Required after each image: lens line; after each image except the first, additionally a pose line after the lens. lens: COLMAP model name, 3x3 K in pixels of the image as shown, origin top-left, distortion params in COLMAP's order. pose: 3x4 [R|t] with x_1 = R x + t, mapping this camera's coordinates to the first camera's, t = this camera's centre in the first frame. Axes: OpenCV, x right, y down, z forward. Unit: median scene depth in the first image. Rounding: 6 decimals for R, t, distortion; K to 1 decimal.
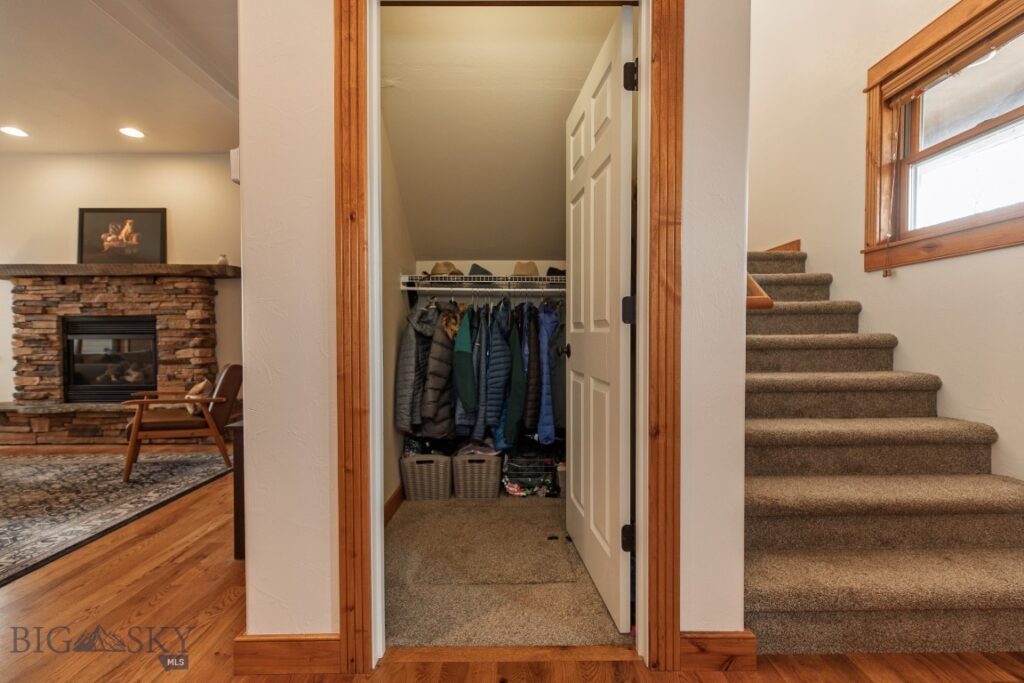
lens RADIAL K [[464.7, 0, 518.8], [0, 464.7, 340.8], [0, 0, 1]] dist [0.010705, -0.004236]
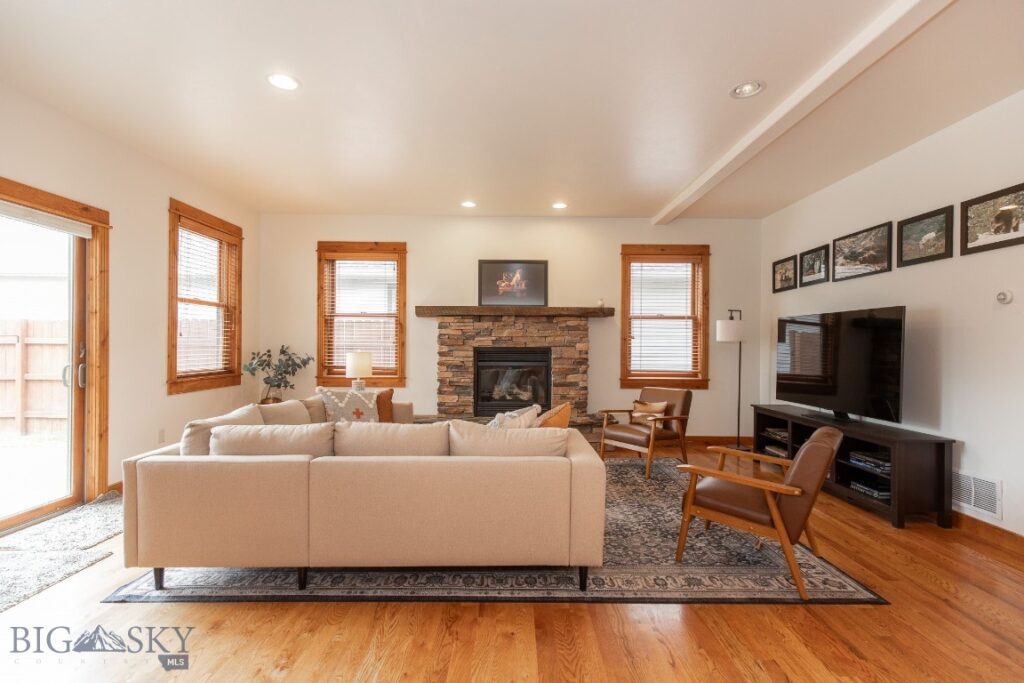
lens RADIAL K [[464.7, 0, 505.3], [0, 464.7, 342.8], [0, 0, 1]] dist [0.010705, -0.004236]
pose [[0.999940, 0.009105, 0.006147, -0.907377], [-0.009062, 0.999935, -0.006918, -0.056396], [-0.006210, 0.006862, 0.999957, -0.249085]]
